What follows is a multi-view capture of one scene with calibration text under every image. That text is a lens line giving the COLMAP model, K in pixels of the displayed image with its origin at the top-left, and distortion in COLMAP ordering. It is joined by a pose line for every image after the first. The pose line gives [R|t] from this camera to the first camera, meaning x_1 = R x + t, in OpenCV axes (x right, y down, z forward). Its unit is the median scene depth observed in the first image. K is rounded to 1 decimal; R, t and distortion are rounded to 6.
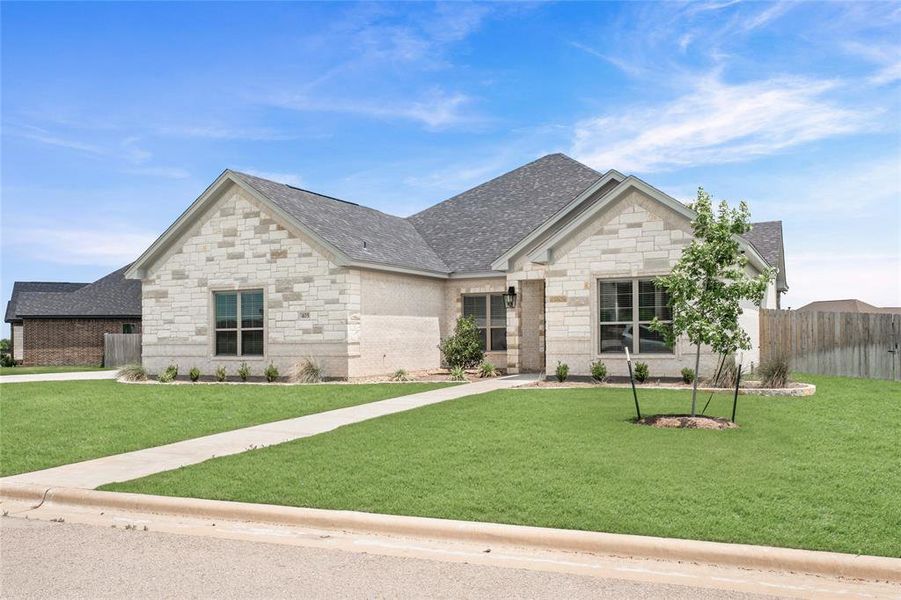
lens RADIAL K [[993.4, 0, 450.5], [0, 993.4, 350.3], [0, 0, 1]] dist [0.010327, 0.006003]
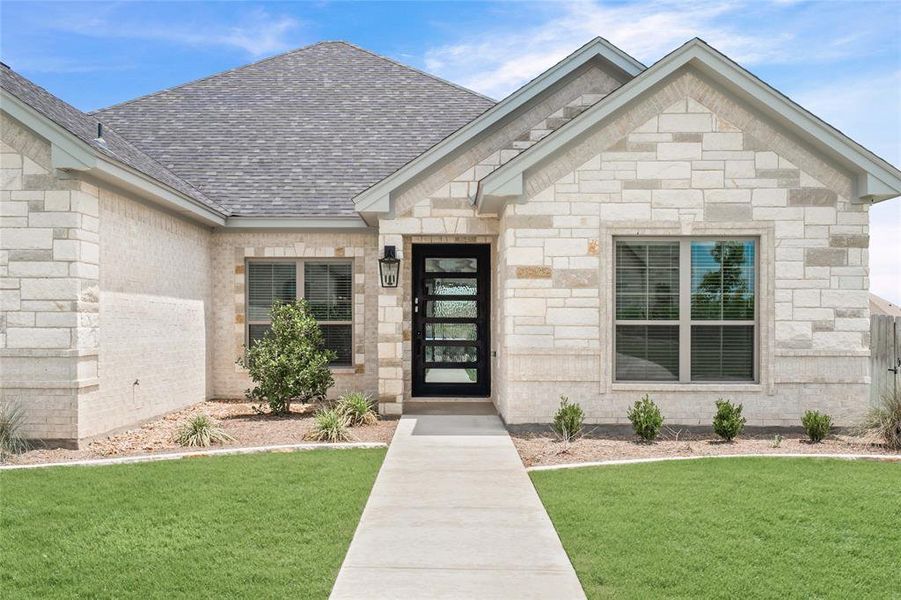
lens RADIAL K [[993.4, 0, 450.5], [0, 993.4, 350.3], [0, 0, 1]] dist [0.010327, 0.006003]
pose [[0.878260, 0.005965, 0.478147, -0.165428], [-0.010109, 0.999930, 0.006094, -0.014197], [-0.478077, -0.010185, 0.878259, 0.560389]]
